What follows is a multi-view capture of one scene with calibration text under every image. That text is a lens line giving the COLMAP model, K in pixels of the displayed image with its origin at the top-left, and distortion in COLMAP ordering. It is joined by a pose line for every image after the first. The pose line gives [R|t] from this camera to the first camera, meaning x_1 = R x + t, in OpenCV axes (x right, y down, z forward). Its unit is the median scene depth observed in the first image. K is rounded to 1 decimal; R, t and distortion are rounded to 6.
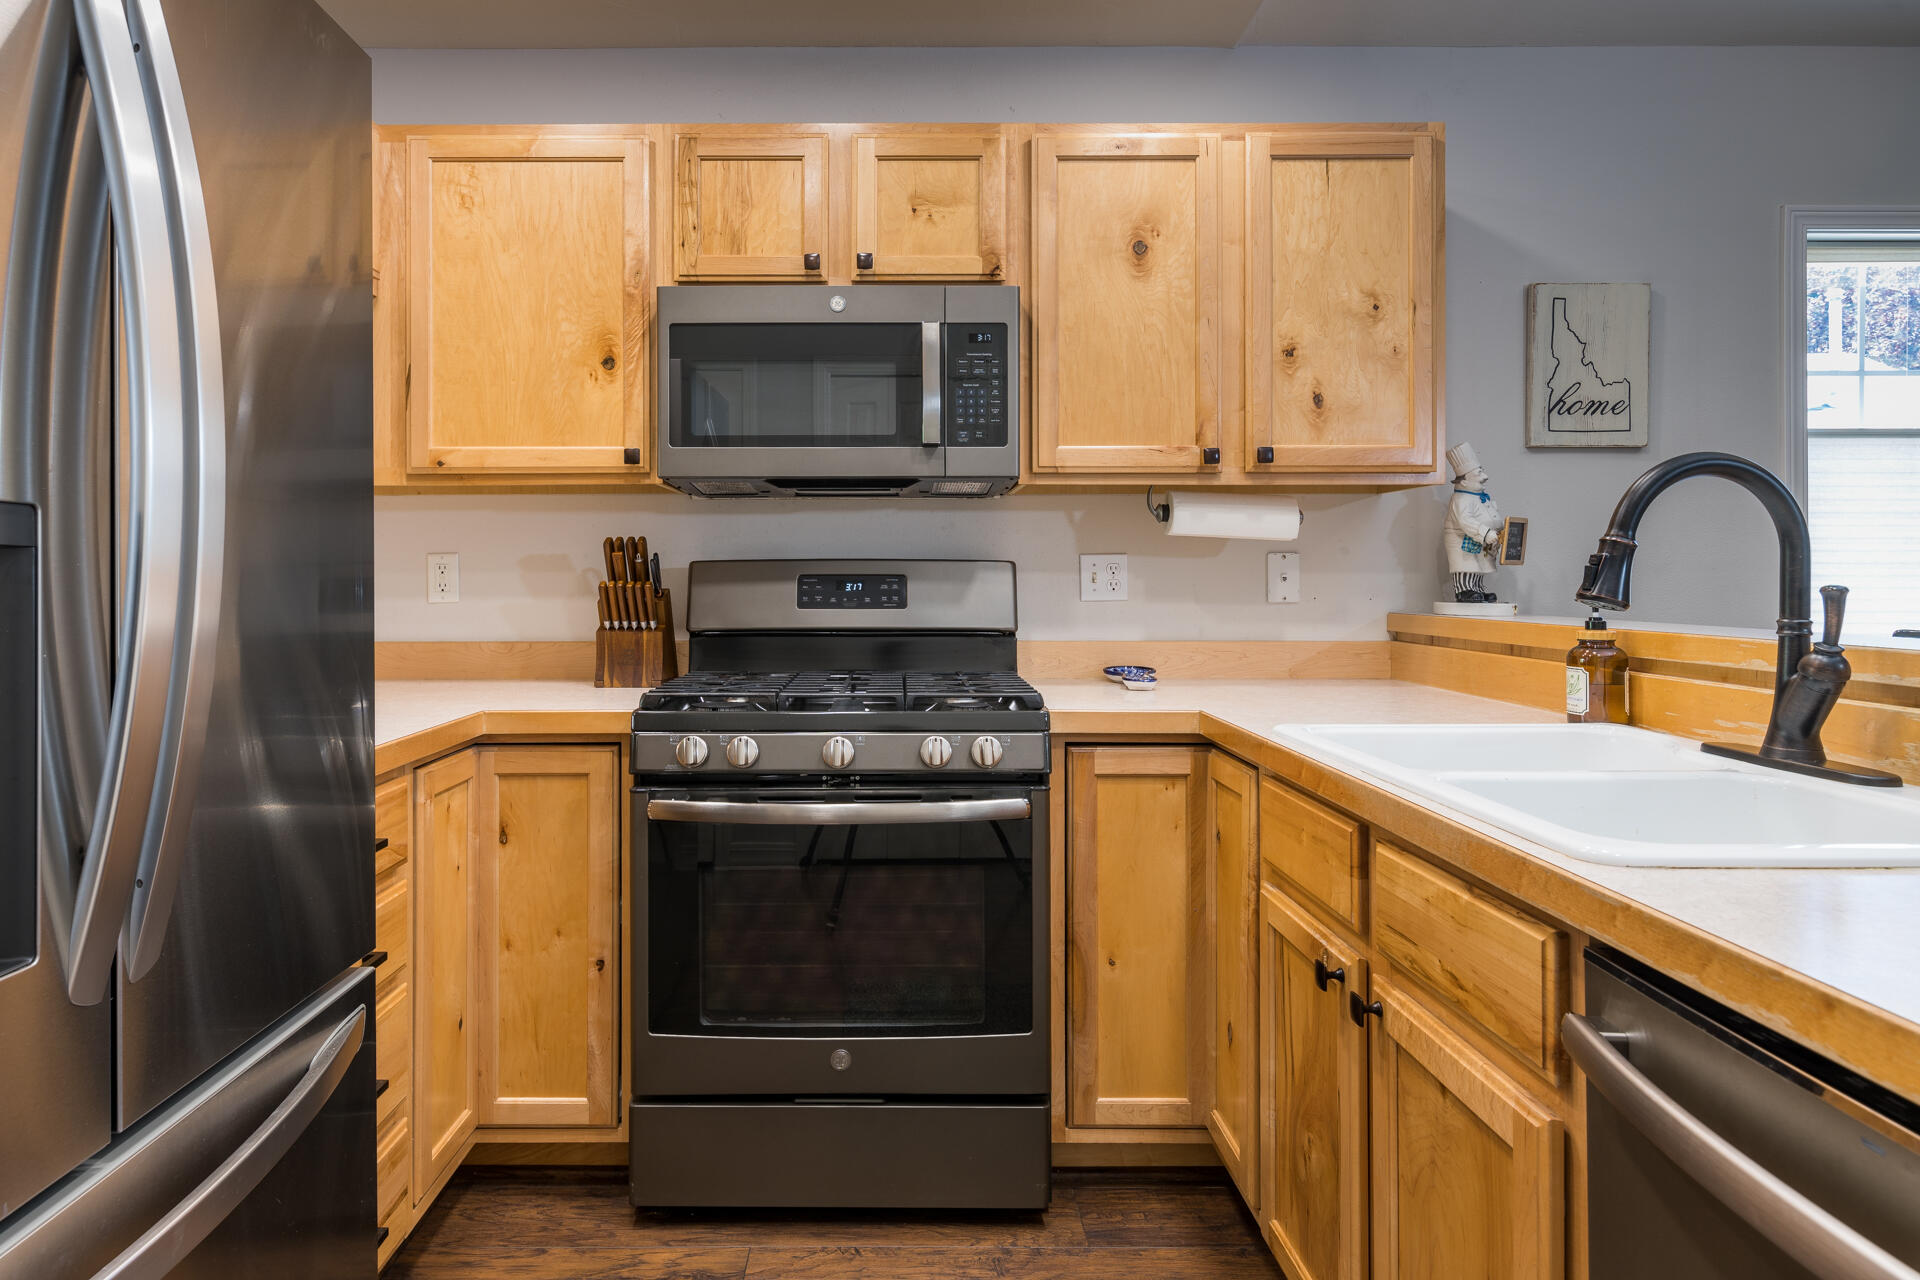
lens RADIAL K [[1103.9, 0, 941.7], [0, 1103.9, 568.9], [0, 0, 1]] dist [0.004994, -0.000035]
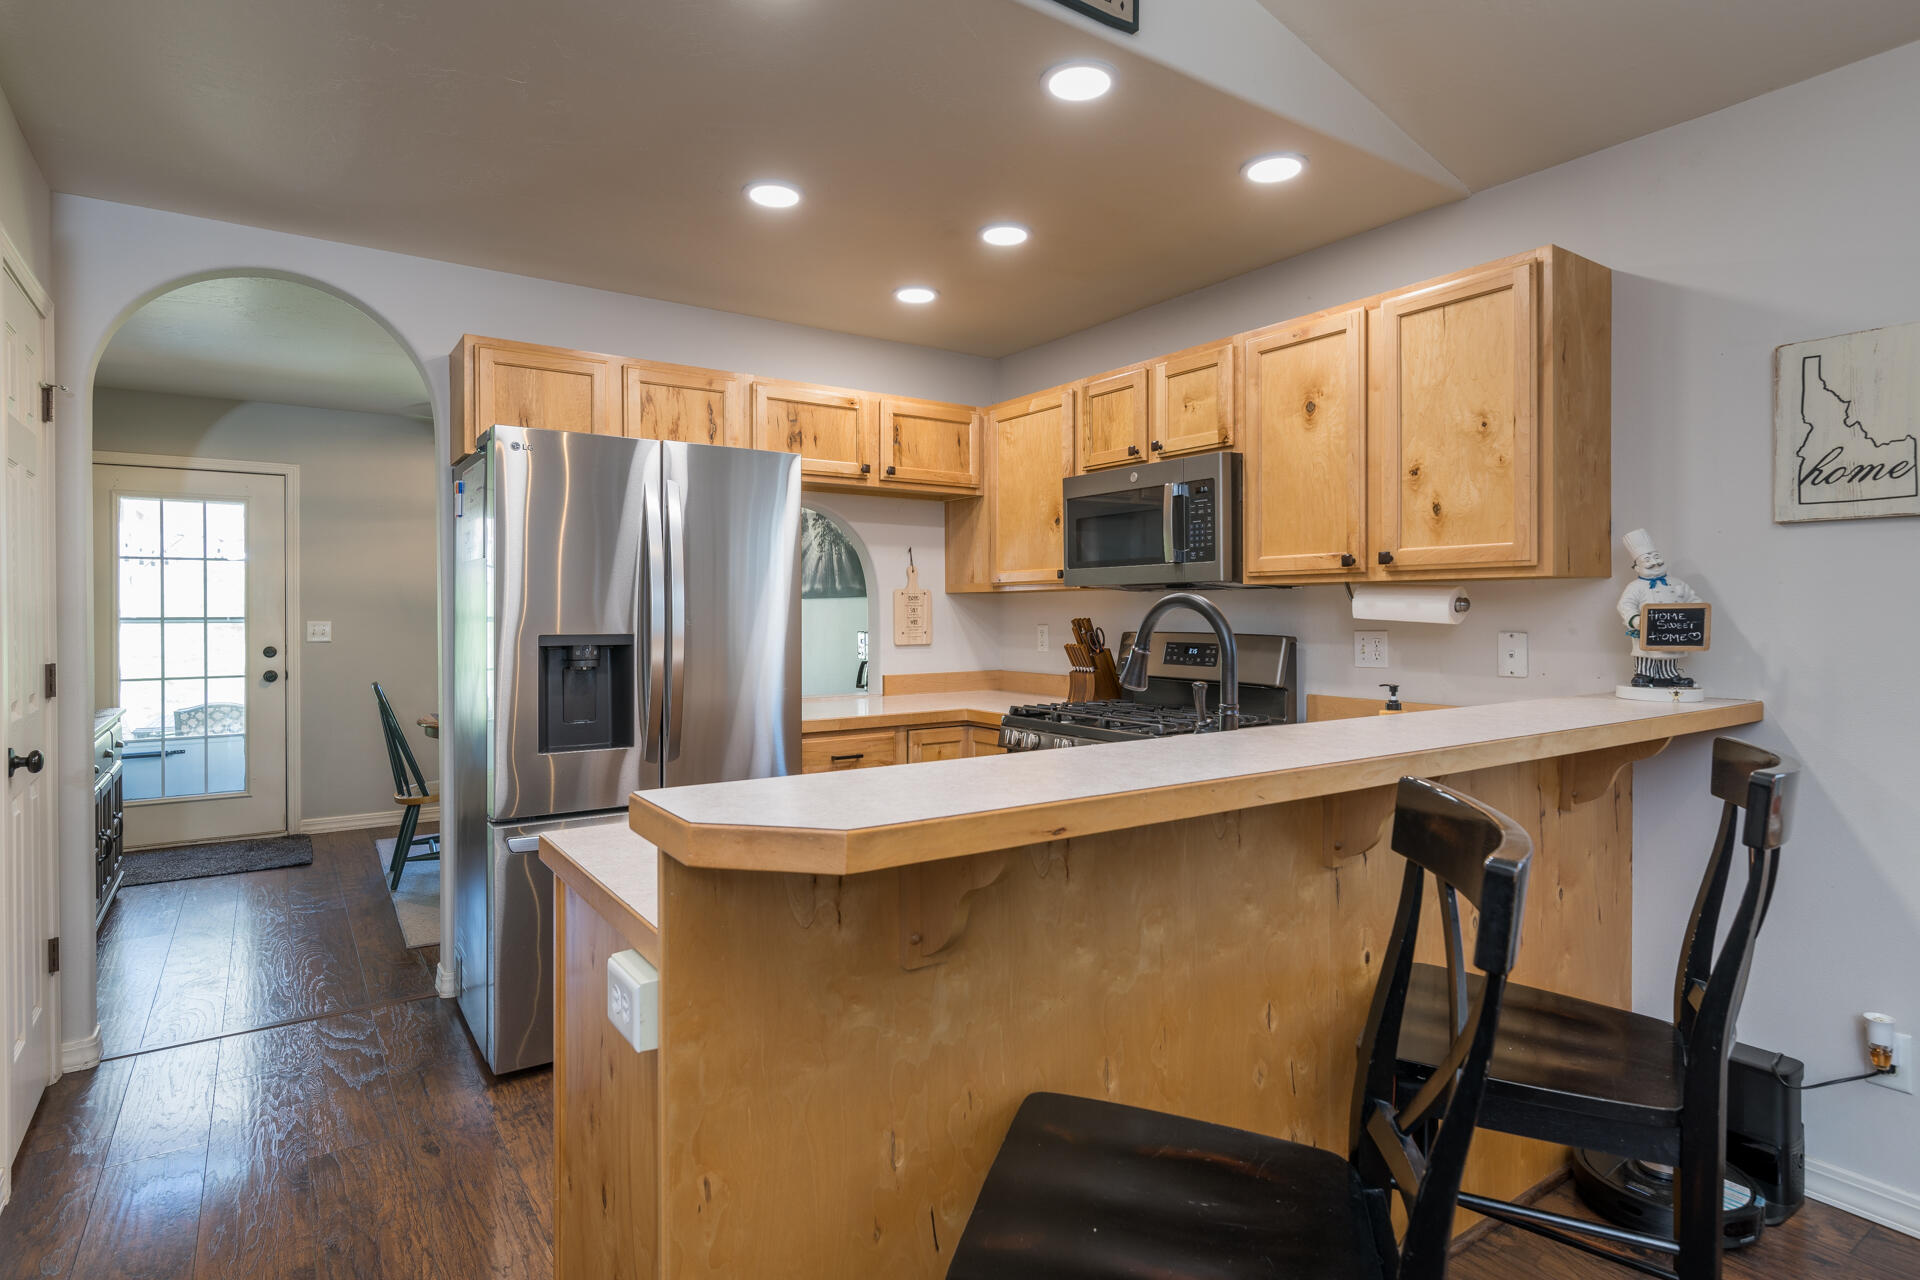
lens RADIAL K [[979.7, 0, 963.1], [0, 979.7, 626.1], [0, 0, 1]] dist [-0.000823, 0.000254]
pose [[0.576594, 0.010711, -0.816960, 0.911664], [0.005754, 0.999836, 0.017170, -0.047070], [0.817010, -0.014601, 0.576438, -0.034764]]
